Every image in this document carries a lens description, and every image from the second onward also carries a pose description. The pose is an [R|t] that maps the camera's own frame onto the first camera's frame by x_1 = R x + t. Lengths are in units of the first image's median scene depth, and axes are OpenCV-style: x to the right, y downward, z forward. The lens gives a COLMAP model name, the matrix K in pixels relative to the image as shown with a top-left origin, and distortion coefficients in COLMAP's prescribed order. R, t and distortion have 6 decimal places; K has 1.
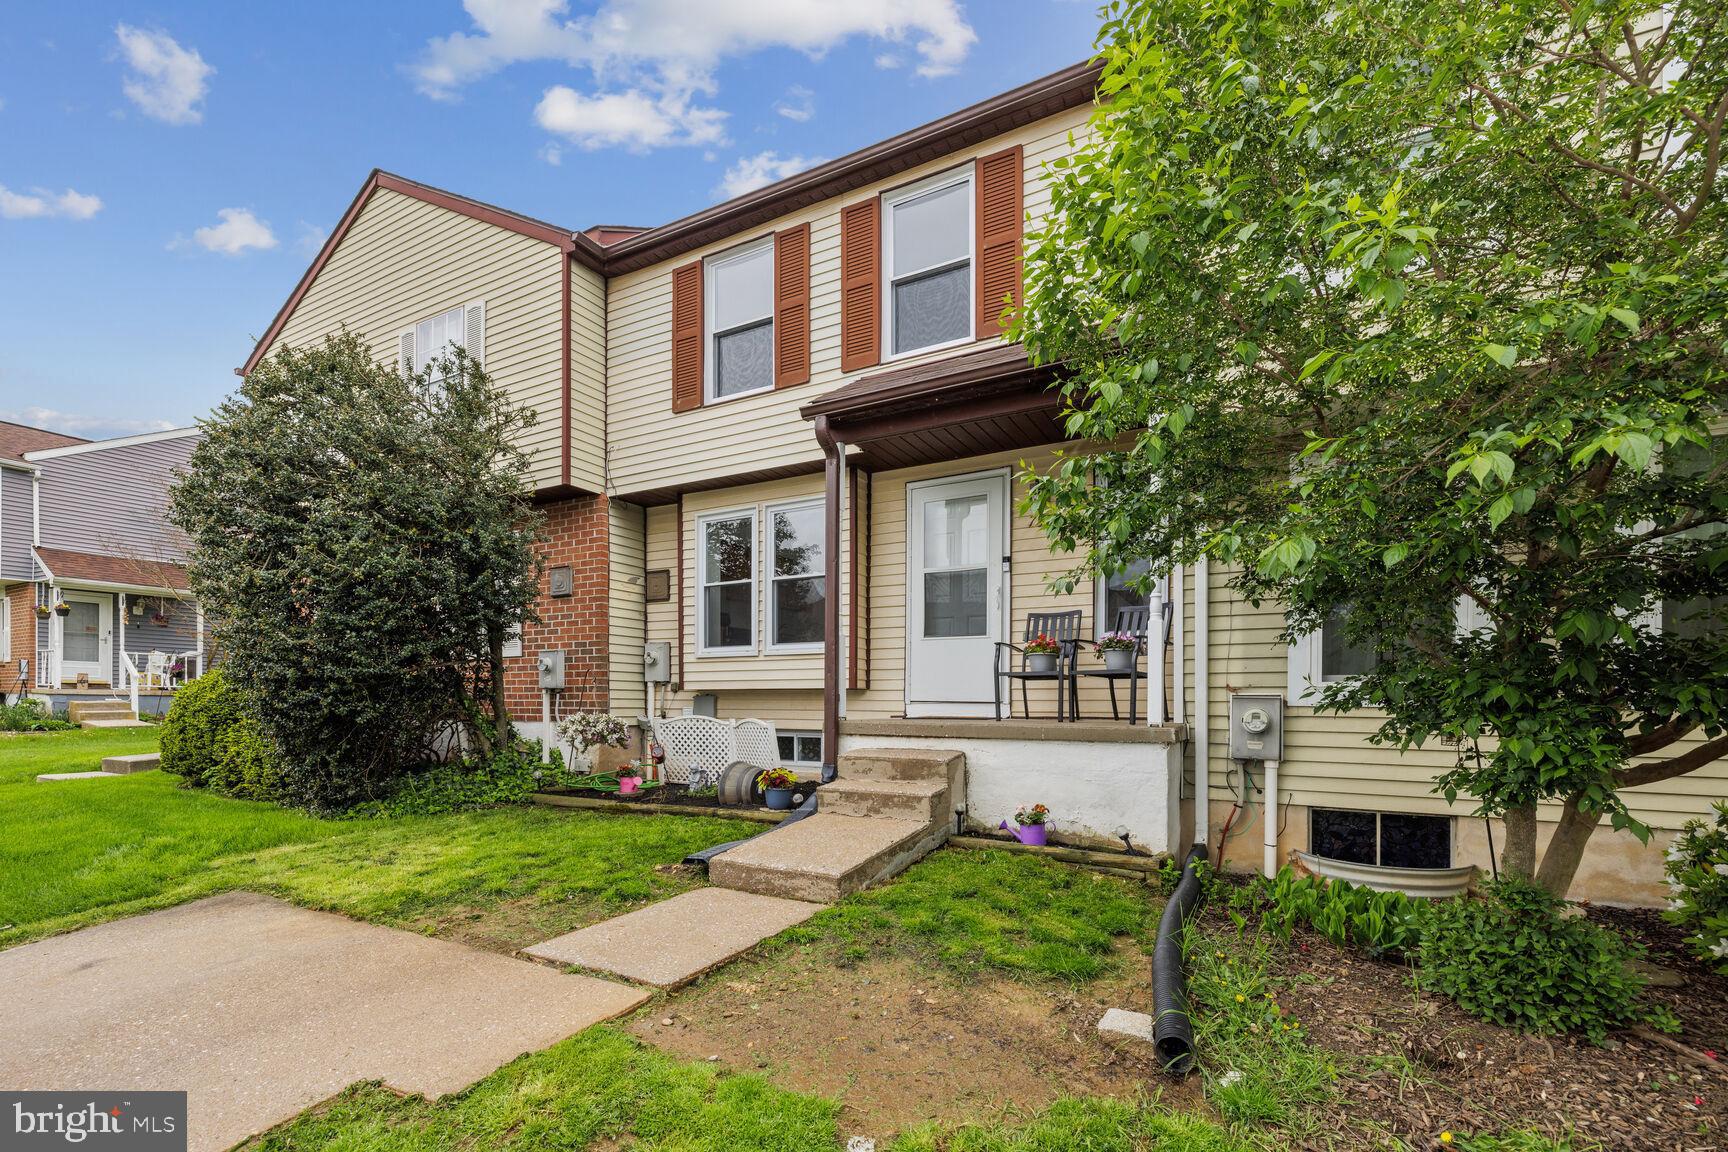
lens RADIAL K [[749.3, 0, 858.3], [0, 749.3, 703.2], [0, 0, 1]] dist [0.001838, 0.000050]
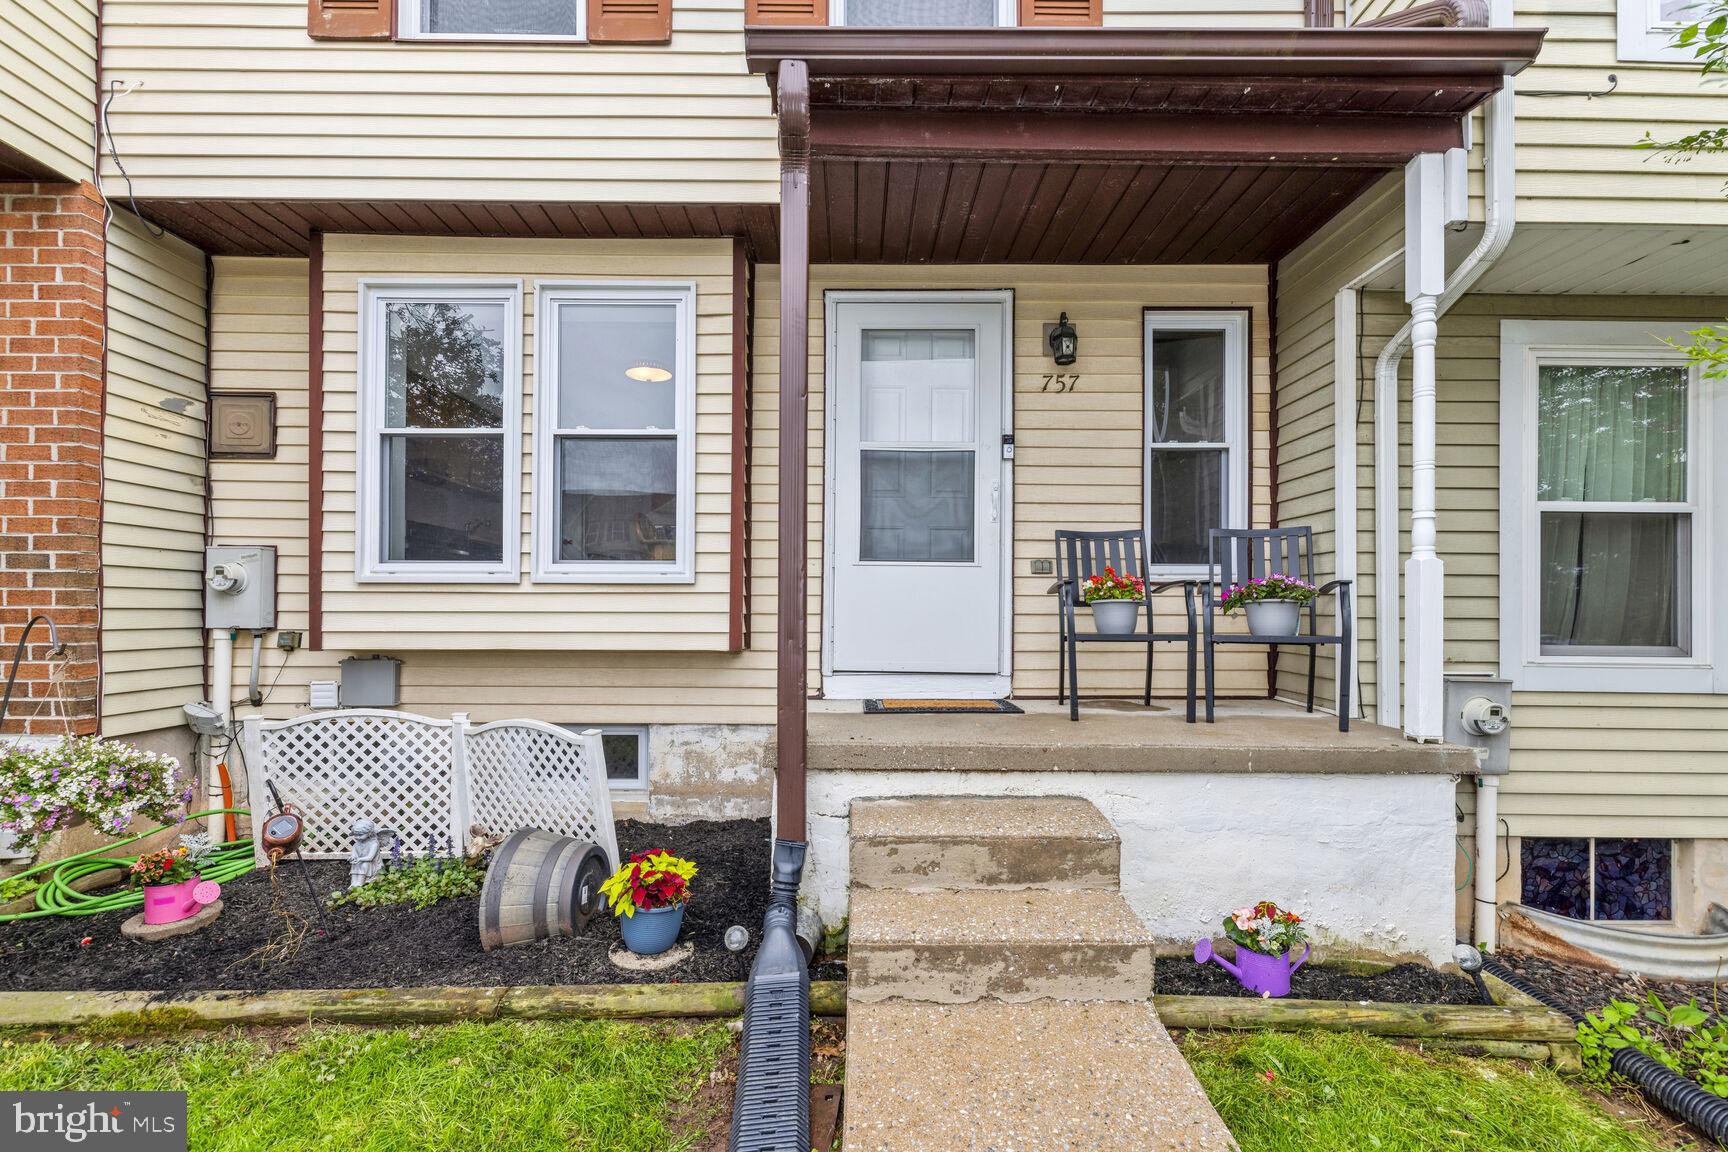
lens RADIAL K [[739.5, 0, 860.4], [0, 739.5, 600.5], [0, 0, 1]] dist [0.001493, 0.000198]
pose [[0.875115, 0.005346, 0.483885, -0.170985], [-0.000221, 0.999943, -0.010648, -0.046077], [-0.483914, 0.009211, 0.875067, 0.455661]]
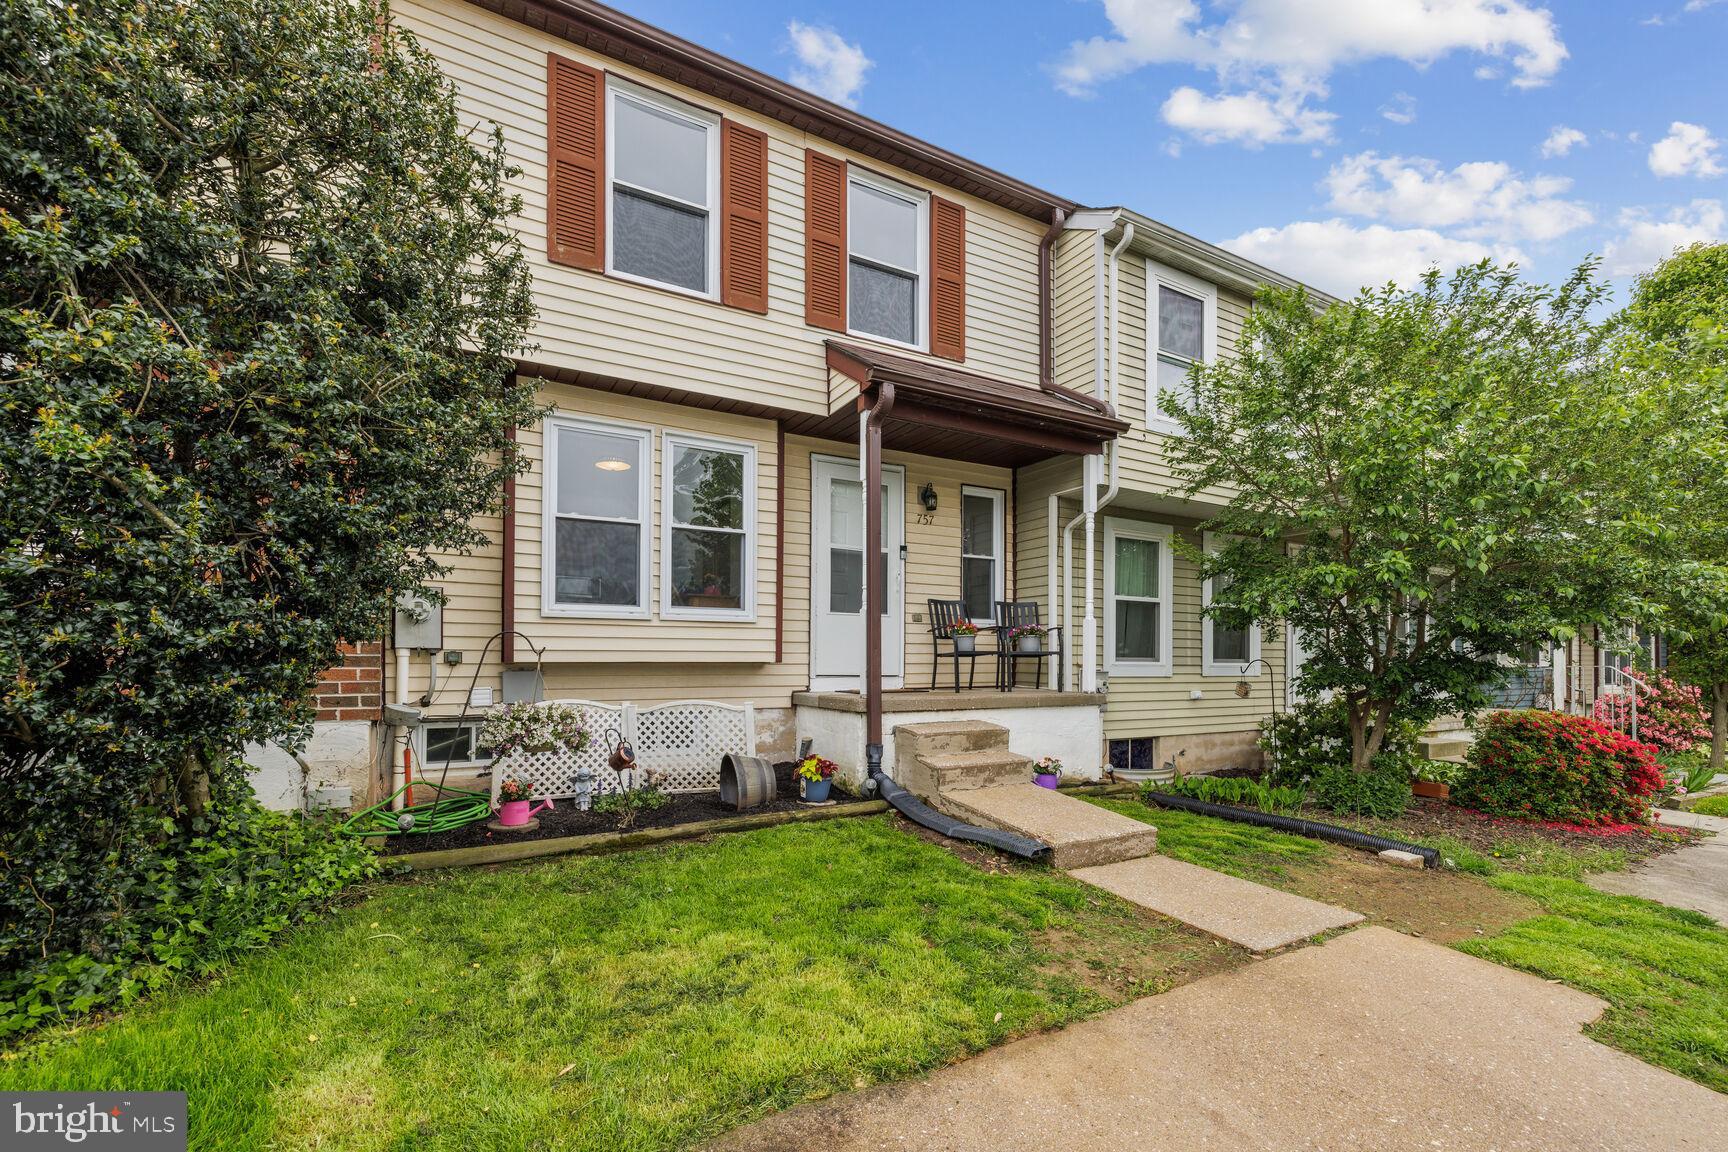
lens RADIAL K [[734.5, 0, 860.5], [0, 734.5, 659.6], [0, 0, 1]] dist [-0.001554, -0.000213]
pose [[0.535161, -0.001876, 0.844748, -0.659388], [0.000543, 0.999998, 0.001877, -0.022664], [-0.844750, -0.000546, 0.535161, 0.398014]]
